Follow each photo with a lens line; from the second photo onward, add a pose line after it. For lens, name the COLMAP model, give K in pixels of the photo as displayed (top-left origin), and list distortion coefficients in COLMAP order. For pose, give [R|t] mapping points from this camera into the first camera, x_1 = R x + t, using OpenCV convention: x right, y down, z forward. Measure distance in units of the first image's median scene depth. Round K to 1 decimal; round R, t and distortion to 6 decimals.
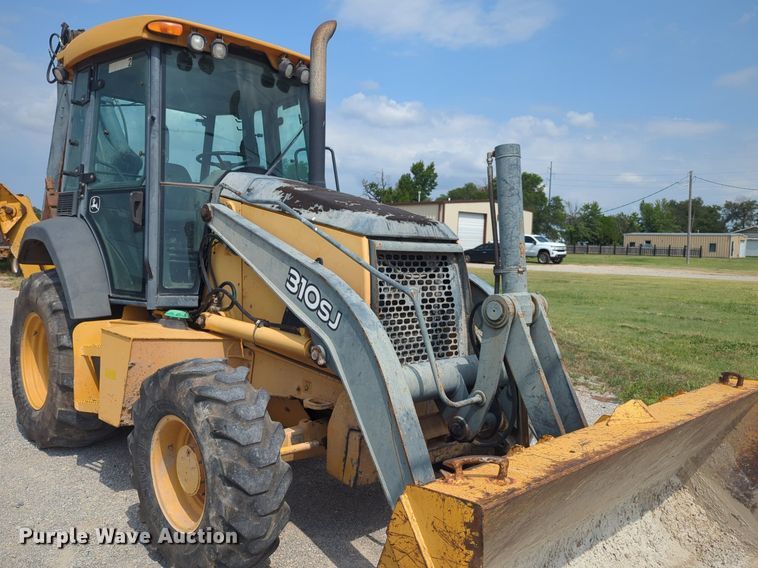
lens RADIAL K [[645.2, 0, 418.7], [0, 645.2, 291.1], [0, 0, 1]] dist [0.015236, -0.004000]
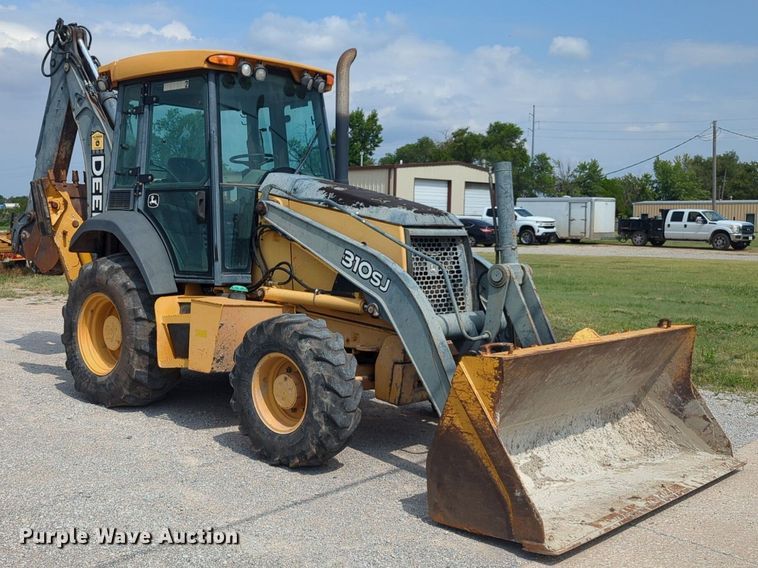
lens RADIAL K [[889.8, 0, 378.0], [0, 889.8, 271.8], [0, 0, 1]] dist [0.009037, -0.002267]
pose [[0.999514, -0.018645, 0.024991, -0.159397], [0.019029, 0.999703, -0.015201, 0.037149], [-0.024700, 0.015669, 0.999572, -0.802173]]
